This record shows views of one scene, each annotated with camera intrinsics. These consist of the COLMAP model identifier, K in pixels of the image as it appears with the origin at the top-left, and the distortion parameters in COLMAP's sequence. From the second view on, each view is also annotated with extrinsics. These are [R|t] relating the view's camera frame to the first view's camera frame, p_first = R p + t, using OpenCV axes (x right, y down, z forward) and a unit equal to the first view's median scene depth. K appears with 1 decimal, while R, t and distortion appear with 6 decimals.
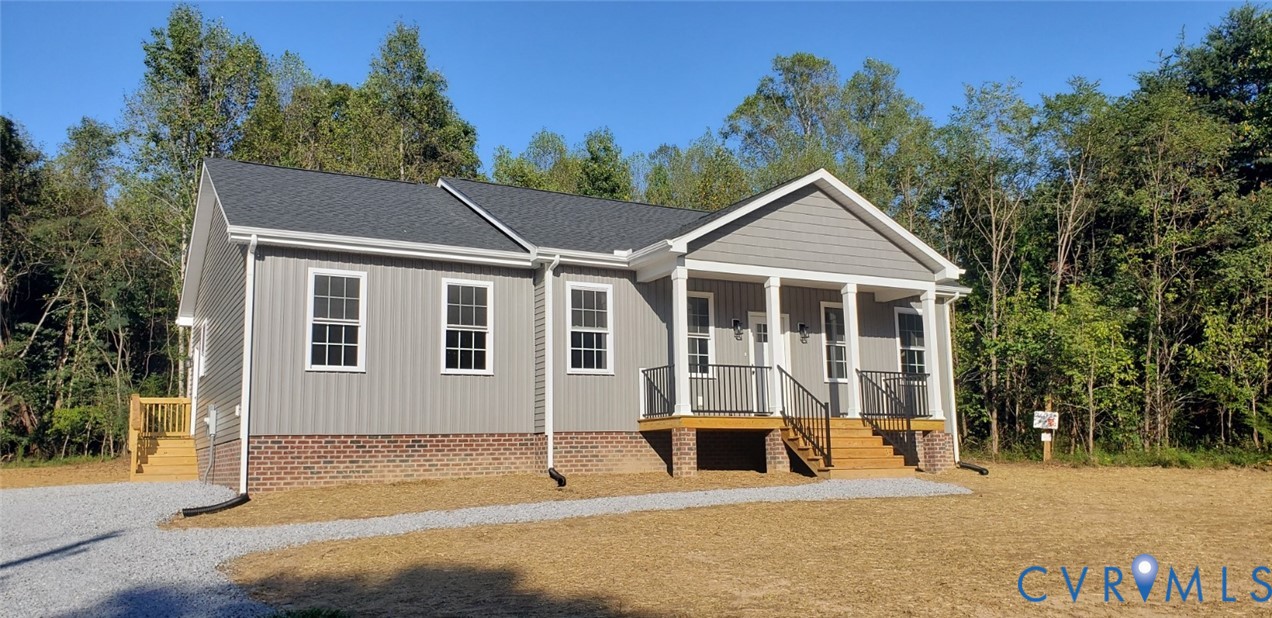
lens RADIAL K [[1008.9, 0, 635.8], [0, 1008.9, 315.3], [0, 0, 1]] dist [0.062887, -0.041112]
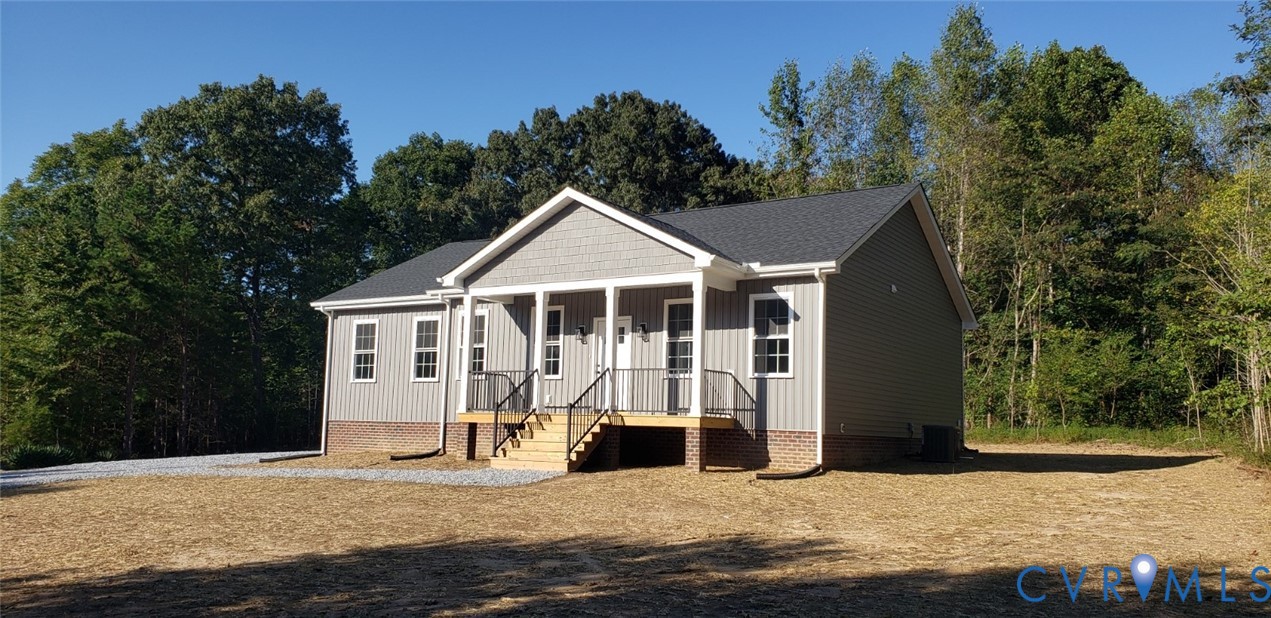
lens RADIAL K [[994.5, 0, 635.5], [0, 994.5, 309.0], [0, 0, 1]] dist [0.076181, -0.001068]
pose [[0.472718, -0.075678, -0.877958, 1.161552], [0.097504, 0.994680, -0.033240, 0.029412], [0.875803, -0.069891, 0.477582, 0.540868]]
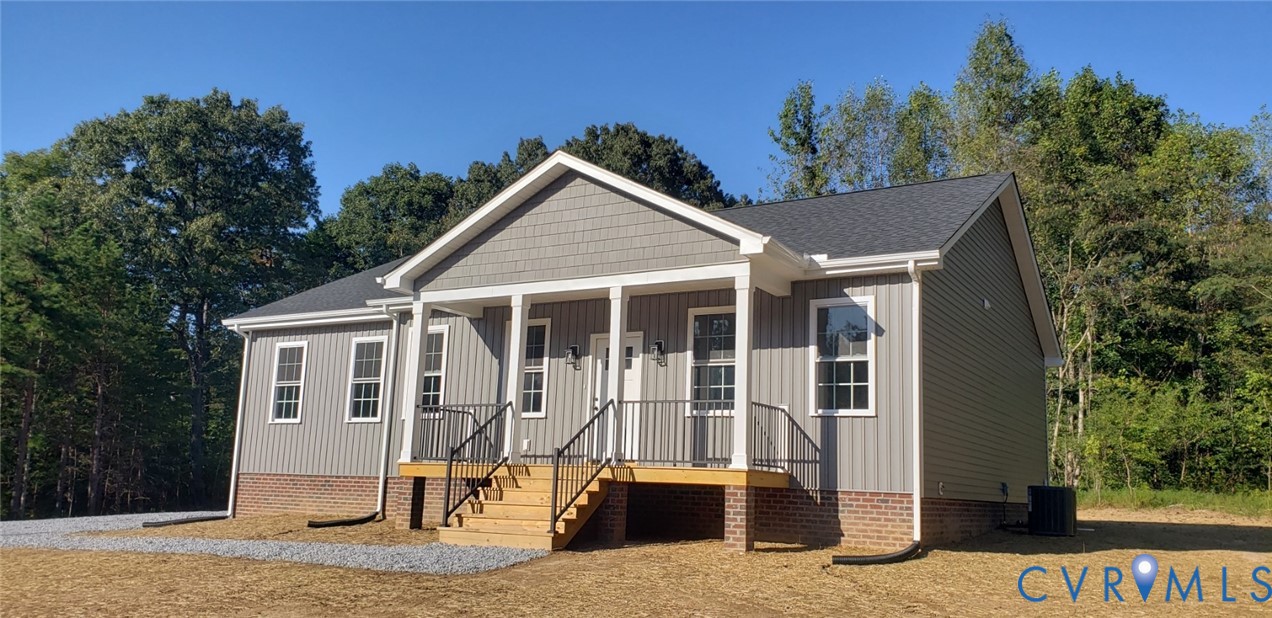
lens RADIAL K [[992.6, 0, 667.5], [0, 992.6, 315.4], [0, 0, 1]] dist [0.045665, -0.004753]
pose [[0.516793, -0.113082, -0.848609, 0.878524], [0.084260, 0.993144, -0.081029, 0.054539], [0.851954, -0.029629, 0.522778, 0.662741]]
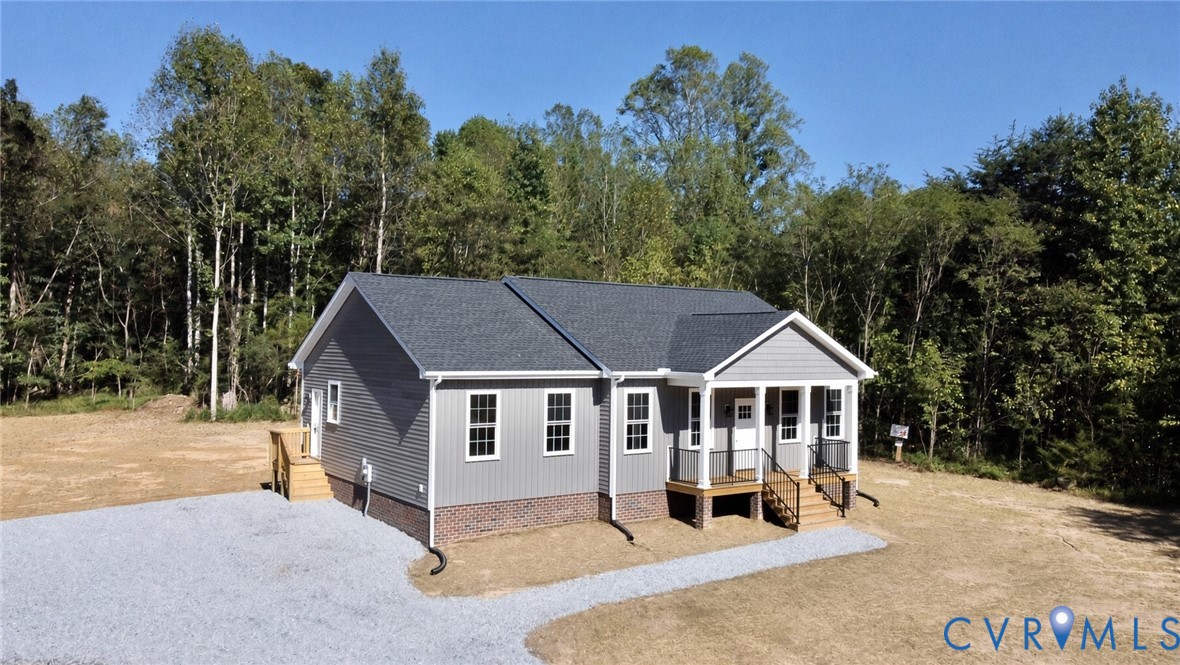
lens RADIAL K [[914.0, 0, 585.8], [0, 914.0, 311.2], [0, 0, 1]] dist [-0.006525, 0.101863]
pose [[0.993723, 0.037354, 0.105450, -0.256092], [-0.048178, 0.993613, 0.102044, -0.265963], [-0.100965, -0.106484, 0.989175, -0.277528]]
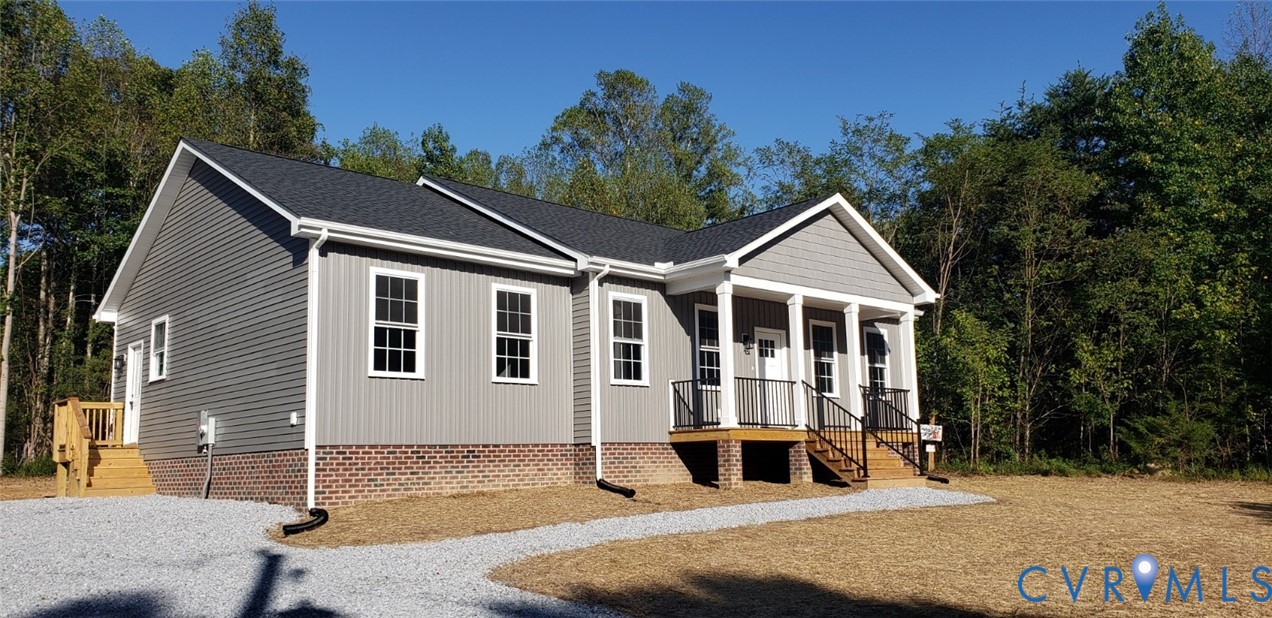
lens RADIAL K [[1008.9, 0, 635.8], [0, 1008.9, 315.3], [0, 0, 1]] dist [0.062887, -0.041112]
pose [[0.971467, 0.034463, 0.234658, -0.262957], [-0.032565, 0.999398, -0.011960, 0.000854], [-0.234929, 0.003977, 0.972004, 0.024221]]
